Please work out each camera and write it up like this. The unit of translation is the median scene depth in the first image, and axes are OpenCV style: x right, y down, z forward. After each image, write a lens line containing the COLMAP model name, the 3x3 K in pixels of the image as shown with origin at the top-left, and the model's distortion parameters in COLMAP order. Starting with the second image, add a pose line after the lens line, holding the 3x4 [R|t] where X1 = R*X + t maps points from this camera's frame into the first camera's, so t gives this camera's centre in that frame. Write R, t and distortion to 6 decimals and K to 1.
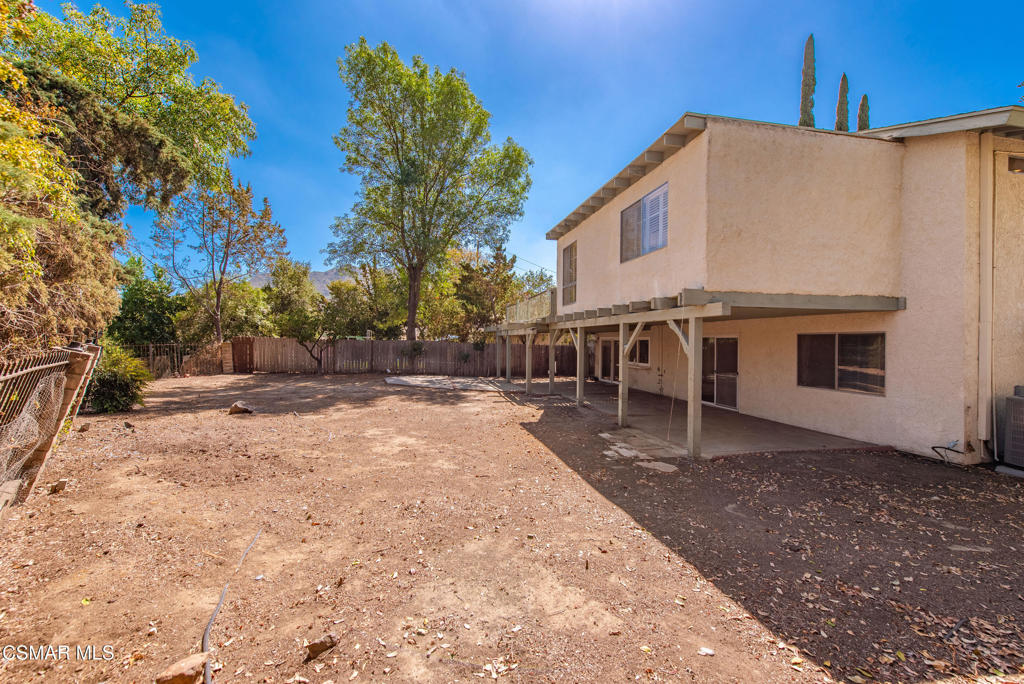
lens RADIAL K [[405.0, 0, 512.5], [0, 405.0, 342.0], [0, 0, 1]] dist [0.014352, -0.004866]
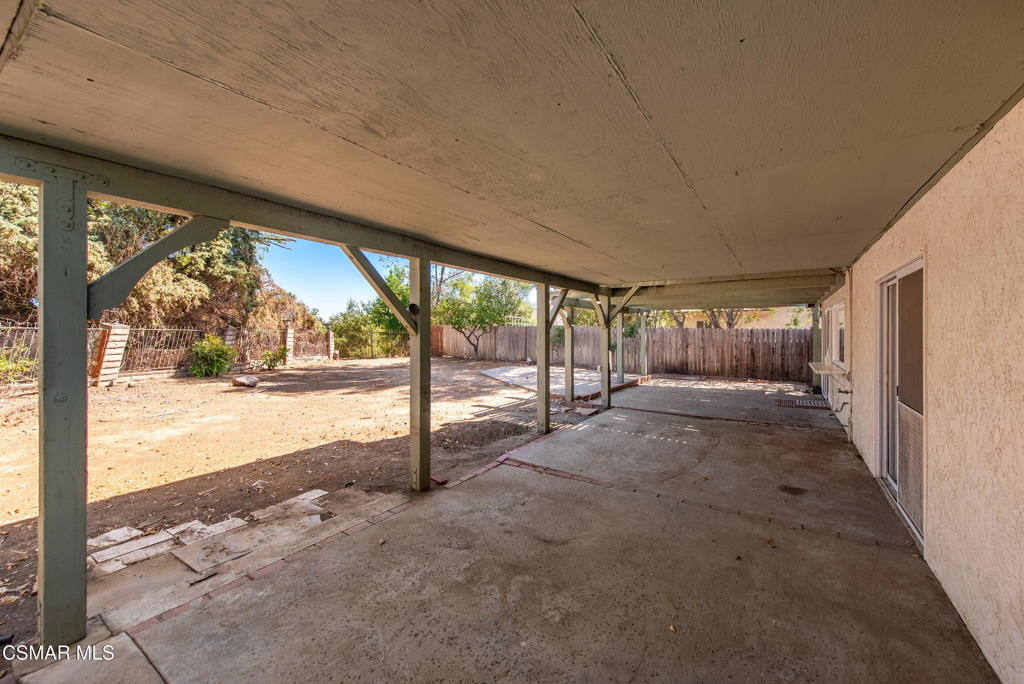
lens RADIAL K [[405.0, 0, 506.1], [0, 405.0, 330.9], [0, 0, 1]] dist [0.014352, -0.004866]
pose [[0.702617, -0.011736, -0.711472, 0.897467], [0.005140, 0.999922, -0.011418, 0.054358], [0.711550, 0.004365, 0.702622, 1.016880]]
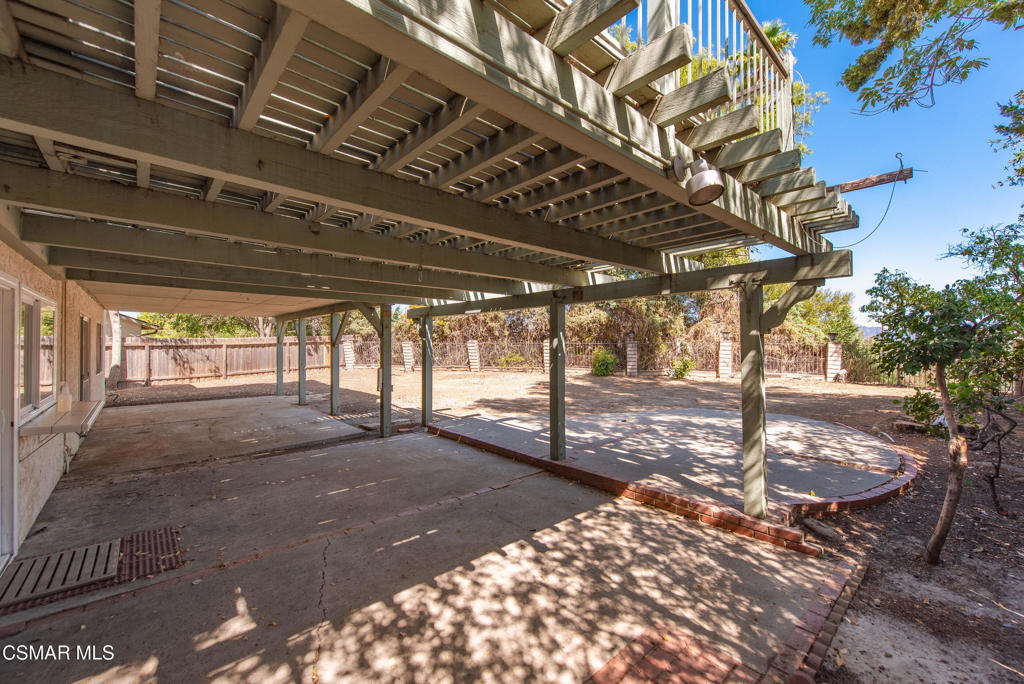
lens RADIAL K [[405.0, 0, 518.7], [0, 405.0, 337.8], [0, 0, 1]] dist [0.014352, -0.004866]
pose [[-0.862510, -0.016139, -0.505783, 0.476578], [-0.006717, 0.999768, -0.020448, 0.041760], [0.505995, -0.014239, -0.862419, 3.396334]]
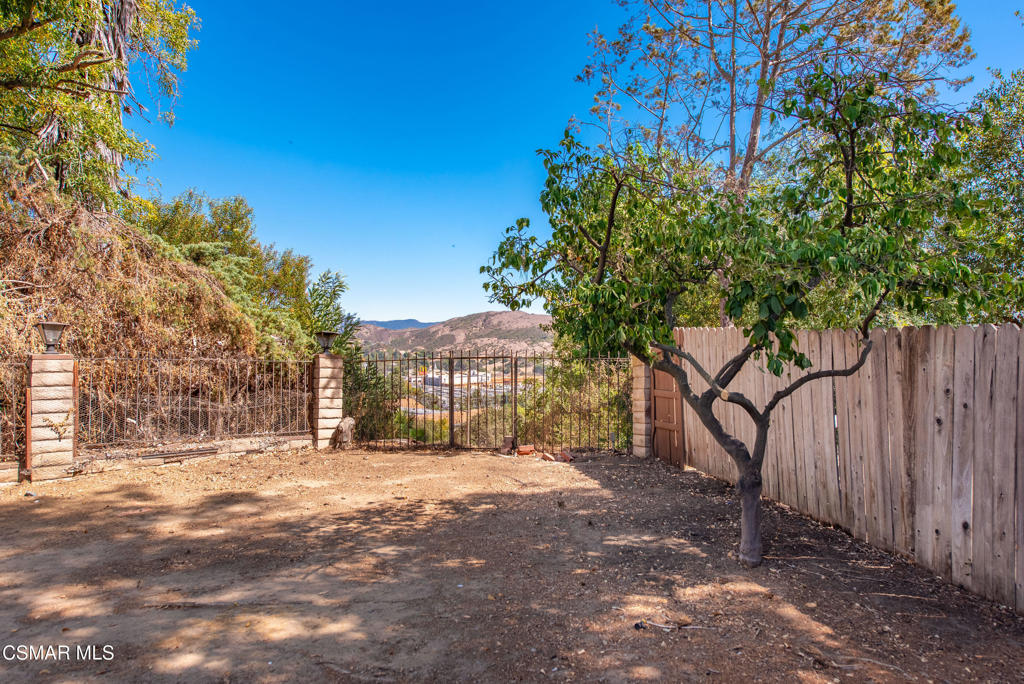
lens RADIAL K [[682.3, 0, 509.4], [0, 682.3, 357.4], [0, 0, 1]] dist [0.027346, -0.021475]
pose [[0.006983, 0.009577, -0.999930, -0.632858], [0.009426, 0.999909, 0.009643, 0.002355], [0.999931, -0.009493, 0.006892, 2.704871]]
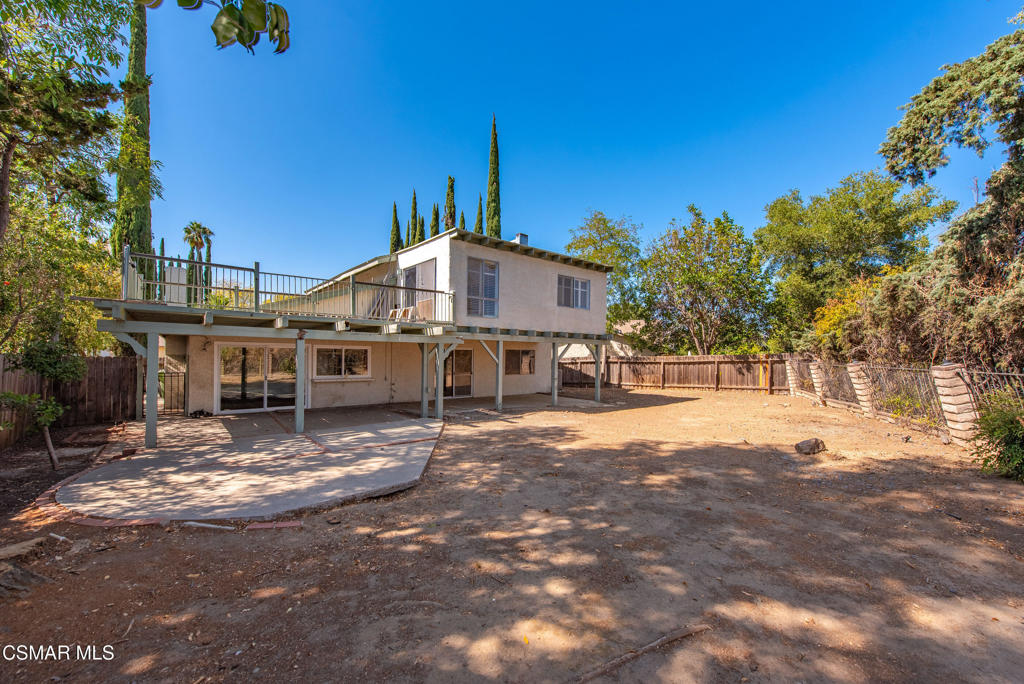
lens RADIAL K [[405.0, 0, 514.5], [0, 405.0, 347.7], [0, 0, 1]] dist [0.014352, -0.004866]
pose [[-0.462406, 0.001744, 0.886666, -1.594824], [-0.018199, 0.999769, -0.011458, -0.010503], [-0.886481, -0.021435, -0.462268, 2.700177]]
